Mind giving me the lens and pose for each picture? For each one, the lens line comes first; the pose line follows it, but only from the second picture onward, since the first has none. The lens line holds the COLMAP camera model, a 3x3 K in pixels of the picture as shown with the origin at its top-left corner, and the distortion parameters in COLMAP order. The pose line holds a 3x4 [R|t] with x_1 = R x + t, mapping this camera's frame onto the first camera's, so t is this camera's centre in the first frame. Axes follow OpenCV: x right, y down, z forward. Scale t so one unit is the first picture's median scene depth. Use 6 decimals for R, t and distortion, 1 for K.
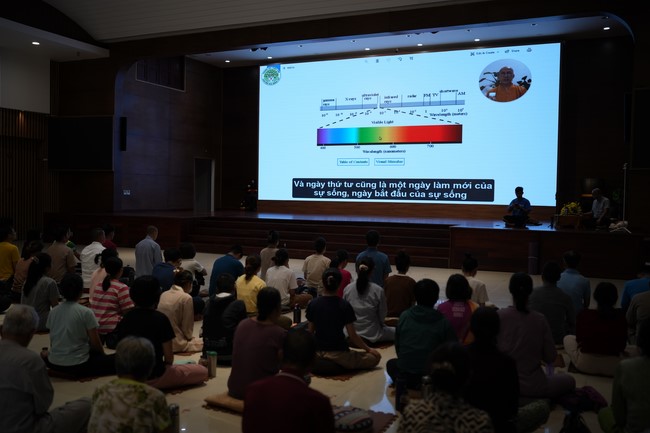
lens RADIAL K [[646.6, 0, 325.0], [0, 646.6, 216.5], [0, 0, 1]] dist [-0.061625, 0.136981]
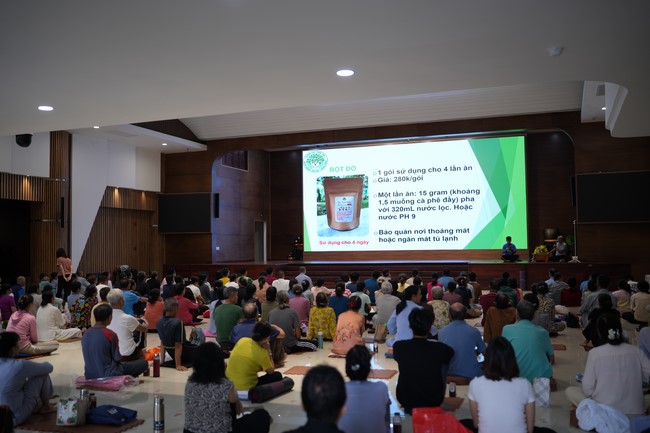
lens RADIAL K [[646.6, 0, 325.0], [0, 646.6, 216.5], [0, 0, 1]] dist [-0.061625, 0.136981]
pose [[0.996643, -0.025620, 0.077754, -0.192615], [0.031888, 0.996246, -0.080484, 0.012708], [-0.075400, 0.082693, 0.993719, -0.381399]]
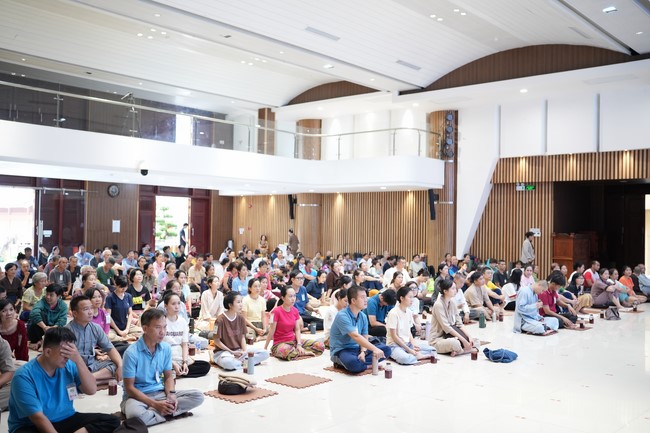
lens RADIAL K [[646.6, 0, 325.0], [0, 646.6, 216.5], [0, 0, 1]] dist [-0.061625, 0.136981]
pose [[-0.291053, -0.042681, -0.955755, 0.486127], [-0.058638, 0.997922, -0.026707, -0.029387], [0.954908, 0.048271, -0.292951, 0.907451]]
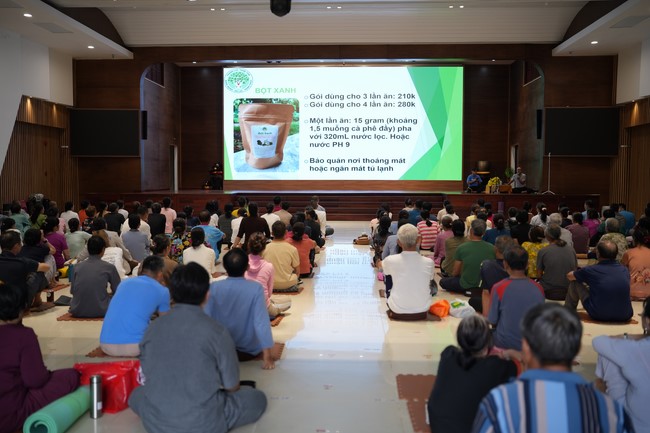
lens RADIAL K [[646.6, 0, 325.0], [0, 646.6, 216.5], [0, 0, 1]] dist [-0.061625, 0.136981]
pose [[0.925159, -0.037689, 0.377704, -0.460614], [0.026385, 0.999037, 0.035060, 0.005985], [-0.378662, -0.022470, 0.925262, -0.218171]]
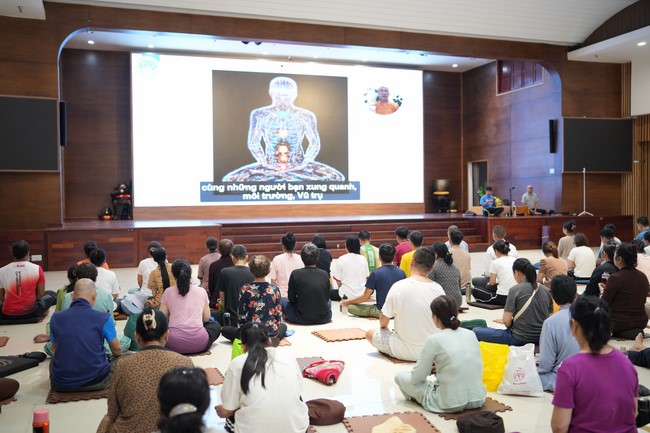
lens RADIAL K [[646.6, 0, 325.0], [0, 646.6, 216.5], [0, 0, 1]] dist [-0.061625, 0.136981]
pose [[0.709012, -0.044036, 0.703820, -0.637049], [0.048977, 0.998713, 0.013147, -0.013401], [-0.703493, 0.025150, 0.710257, 0.239039]]
